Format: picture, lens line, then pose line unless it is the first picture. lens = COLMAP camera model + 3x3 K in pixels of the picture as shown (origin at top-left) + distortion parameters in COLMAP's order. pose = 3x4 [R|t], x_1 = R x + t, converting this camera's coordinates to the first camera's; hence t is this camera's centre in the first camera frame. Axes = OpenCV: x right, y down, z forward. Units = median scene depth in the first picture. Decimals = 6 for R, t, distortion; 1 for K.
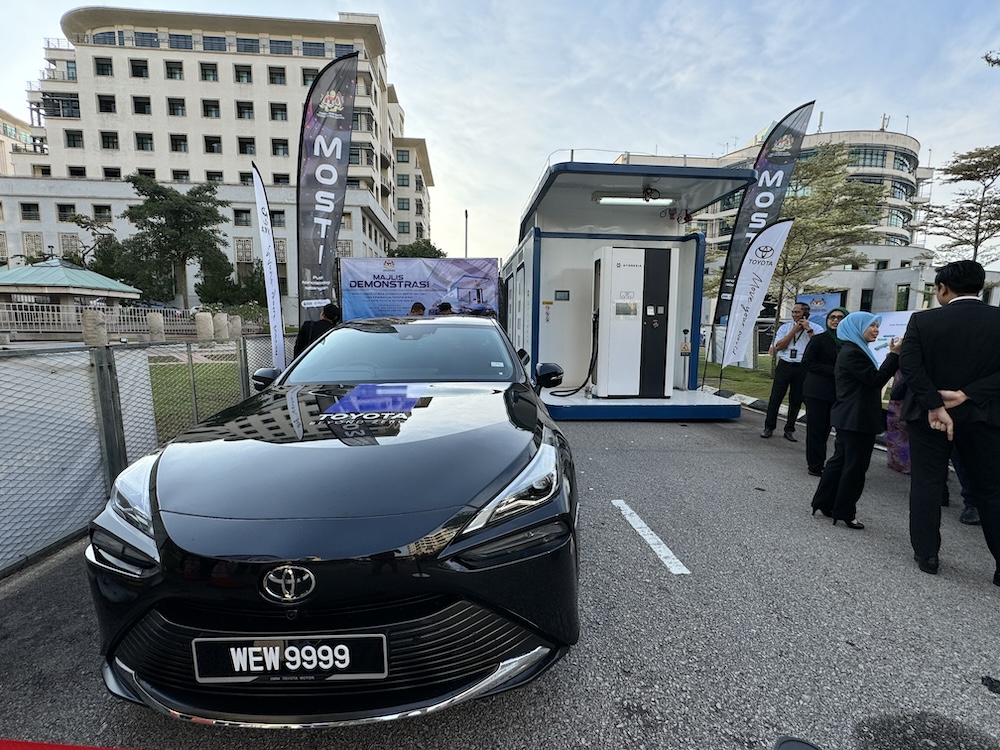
lens RADIAL K [[434.4, 0, 498.8], [0, 434.4, 376.5], [0, 0, 1]] dist [0.000978, -0.000104]
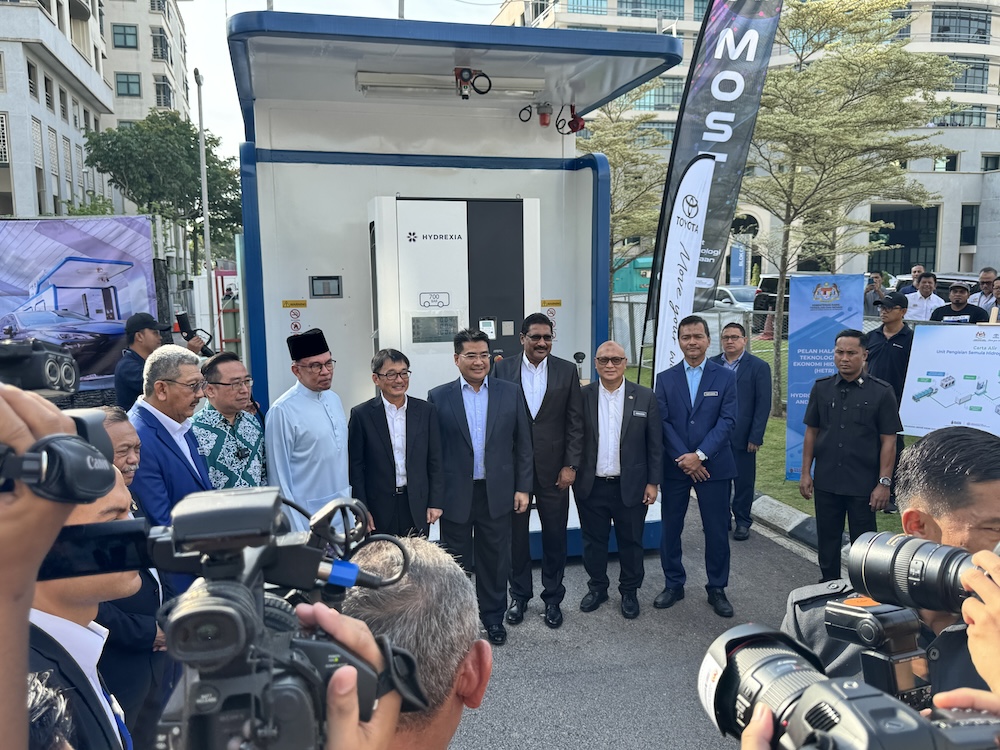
lens RADIAL K [[842.2, 0, 501.5], [0, 842.2, 377.4], [0, 0, 1]] dist [-0.004165, -0.006847]
pose [[0.981296, -0.047025, 0.186671, 0.164943], [0.047094, 0.998882, 0.004064, -0.089608], [-0.186653, 0.004804, 0.982414, 0.096080]]
